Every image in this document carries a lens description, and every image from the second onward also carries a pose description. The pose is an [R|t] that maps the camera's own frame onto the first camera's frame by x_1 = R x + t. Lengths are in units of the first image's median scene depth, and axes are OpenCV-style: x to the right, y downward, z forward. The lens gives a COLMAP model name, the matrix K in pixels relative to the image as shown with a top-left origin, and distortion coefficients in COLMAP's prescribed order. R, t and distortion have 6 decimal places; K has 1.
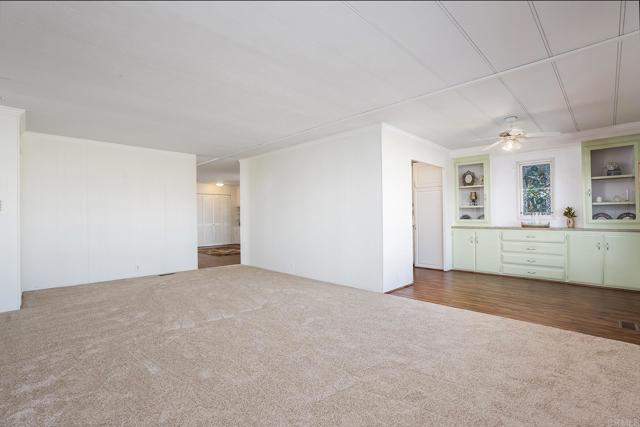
lens RADIAL K [[300.5, 0, 320.0], [0, 300.5, 213.5], [0, 0, 1]] dist [-0.001277, -0.000114]
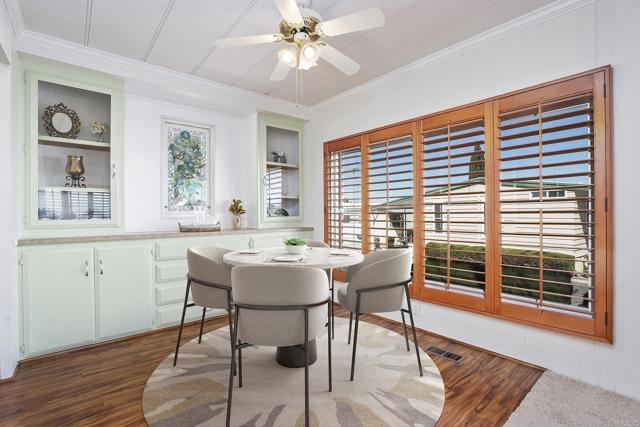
lens RADIAL K [[293.6, 0, 320.0], [0, 293.6, 213.5], [0, 0, 1]] dist [-0.003252, -0.000425]
pose [[0.126543, 0.006841, 0.991937, 0.164547], [0.000112, 0.999976, -0.006911, 0.015779], [-0.991961, 0.000985, 0.126540, 0.703512]]
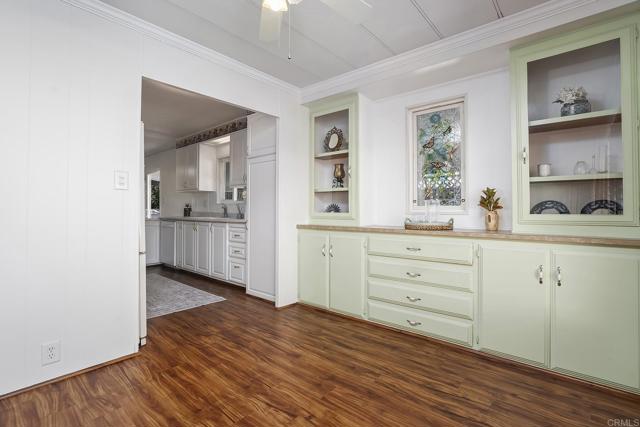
lens RADIAL K [[293.2, 0, 316.9], [0, 293.2, 209.5], [0, 0, 1]] dist [-0.029127, 0.000673]
pose [[0.998405, 0.011739, 0.055230, 0.514305], [-0.011957, 0.999922, 0.003626, 0.013717], [-0.055183, -0.004281, 0.998467, 0.533725]]
